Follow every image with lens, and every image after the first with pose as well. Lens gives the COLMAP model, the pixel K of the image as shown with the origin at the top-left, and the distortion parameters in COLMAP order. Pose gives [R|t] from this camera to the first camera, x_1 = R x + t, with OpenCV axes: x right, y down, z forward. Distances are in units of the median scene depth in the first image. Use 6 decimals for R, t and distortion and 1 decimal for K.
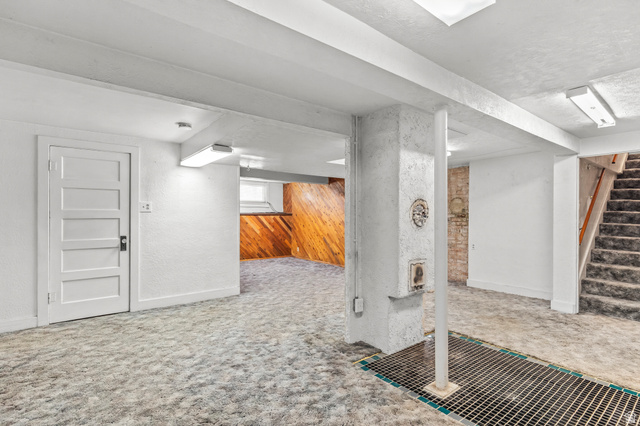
lens RADIAL K [[312.4, 0, 322.0], [0, 312.4, 212.4], [0, 0, 1]] dist [0.000959, 0.000776]
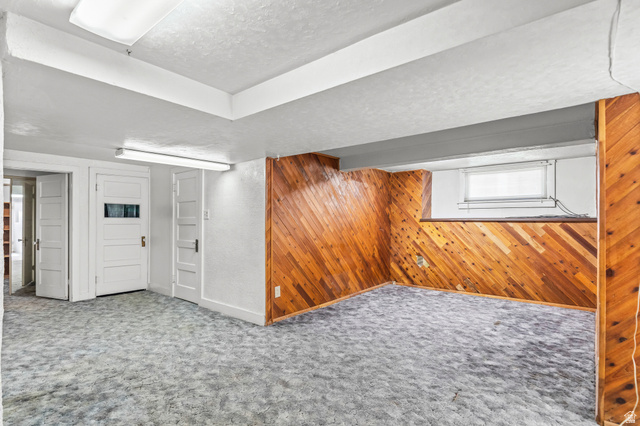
lens RADIAL K [[330.7, 0, 323.1], [0, 330.7, 218.4], [0, 0, 1]] dist [-0.014809, 0.000591]
pose [[0.237705, -0.005975, -0.971319, 0.300670], [0.002168, 0.999982, -0.005621, 0.005556], [0.971335, -0.000770, 0.237714, 0.533455]]
